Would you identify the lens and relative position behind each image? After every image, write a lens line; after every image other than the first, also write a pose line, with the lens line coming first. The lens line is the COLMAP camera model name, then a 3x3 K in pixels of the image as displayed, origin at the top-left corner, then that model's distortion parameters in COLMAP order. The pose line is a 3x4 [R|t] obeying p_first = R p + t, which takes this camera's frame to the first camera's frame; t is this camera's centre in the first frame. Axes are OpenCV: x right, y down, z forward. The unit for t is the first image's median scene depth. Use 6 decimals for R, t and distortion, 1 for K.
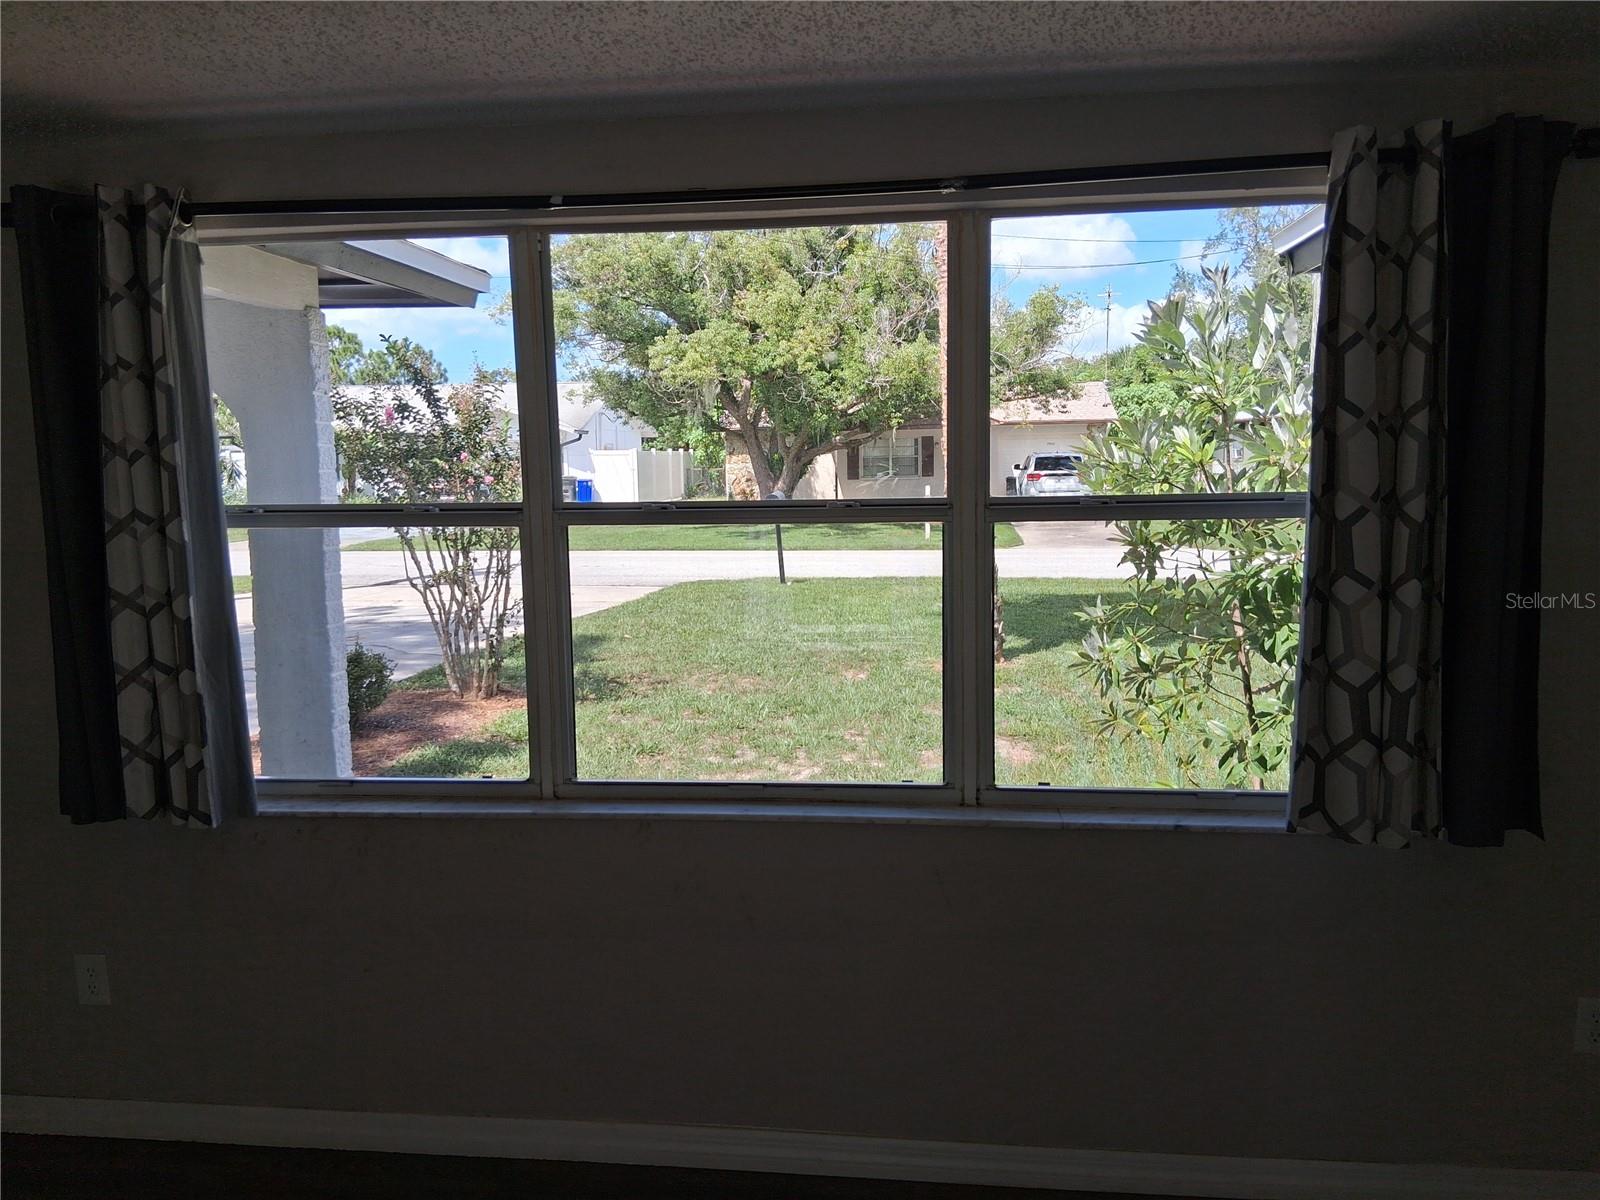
lens RADIAL K [[1219.5, 0, 810.8], [0, 1219.5, 587.7], [0, 0, 1]] dist [0.016358, -0.010834]
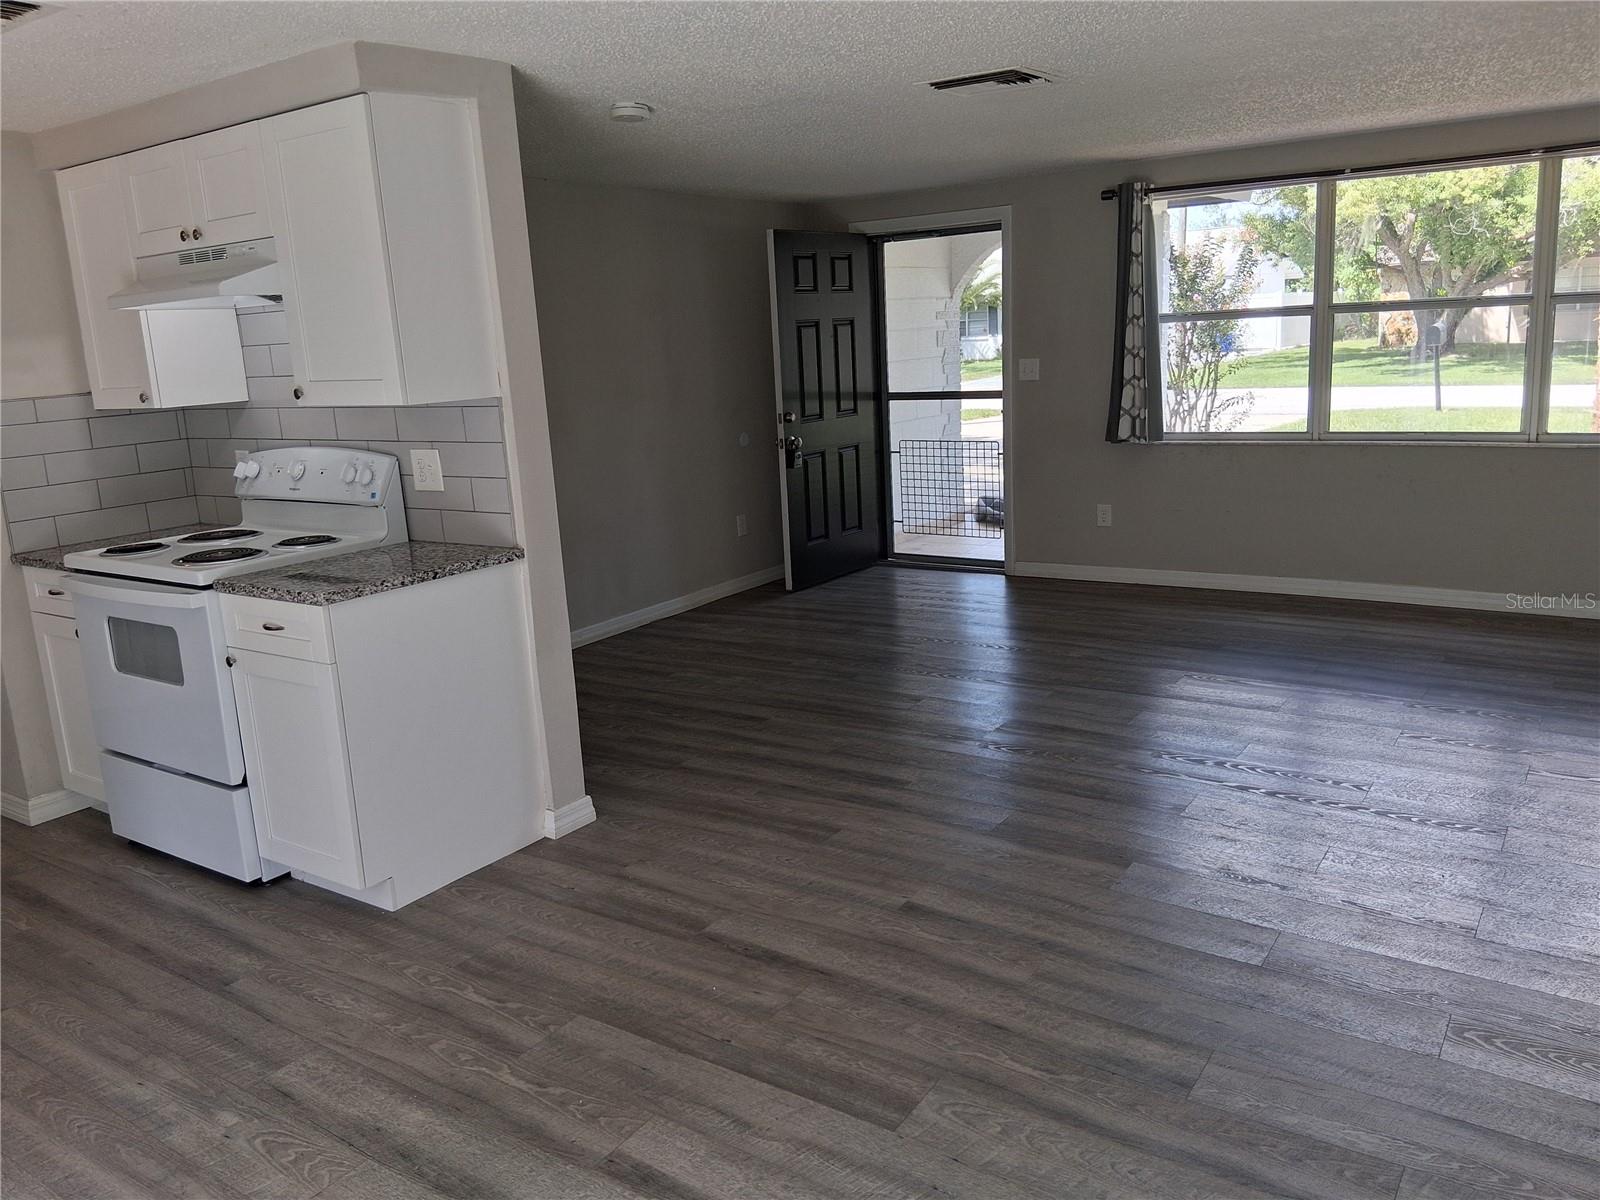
lens RADIAL K [[1203.3, 0, 804.0], [0, 1203.3, 585.3], [0, 0, 1]] dist [0.093063, -0.150530]
pose [[0.878352, 0.066729, -0.473333, 0.039142], [-0.011112, 0.992791, 0.119340, 0.195443], [0.477884, -0.099563, 0.872762, -1.541066]]
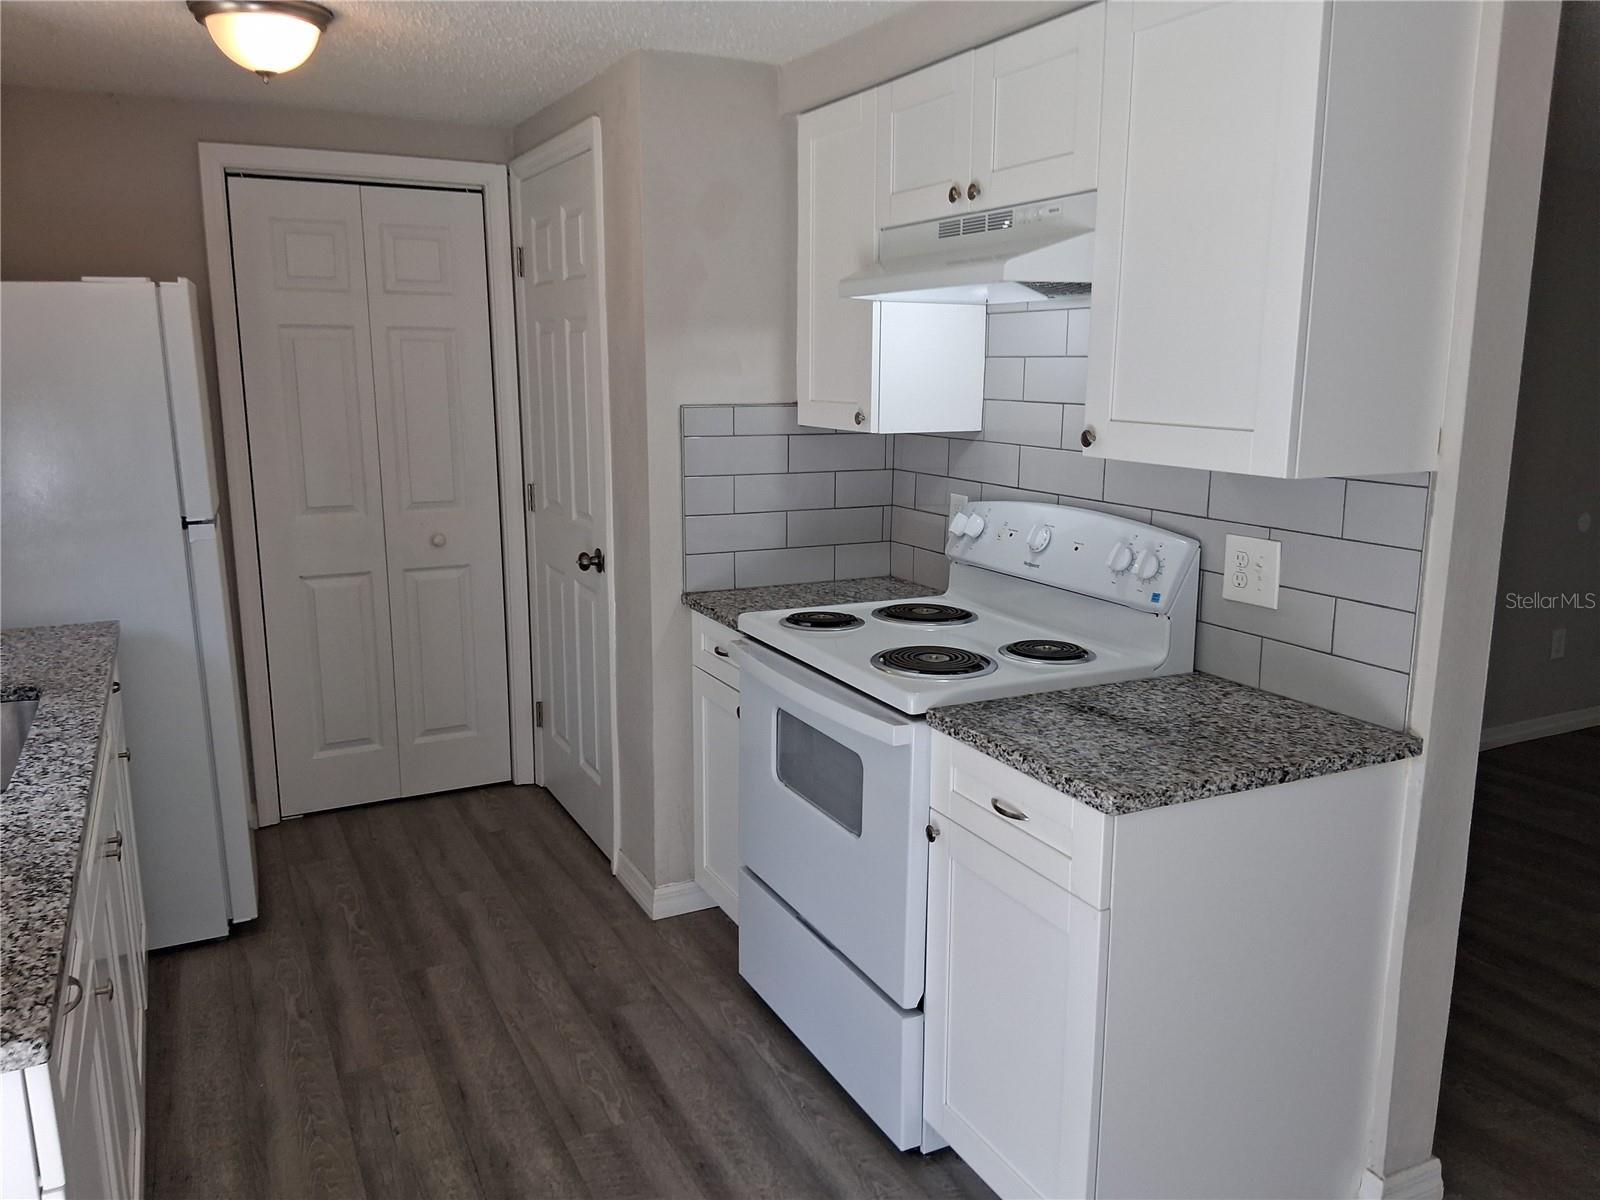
lens RADIAL K [[1203.3, 0, 810.0], [0, 1203.3, 601.6], [0, 0, 1]] dist [0.093063, -0.150530]
pose [[0.547596, 0.184357, -0.816180, -0.485119], [-0.107871, 0.982840, 0.149629, 0.159798], [0.829760, 0.006106, 0.558087, -1.256461]]
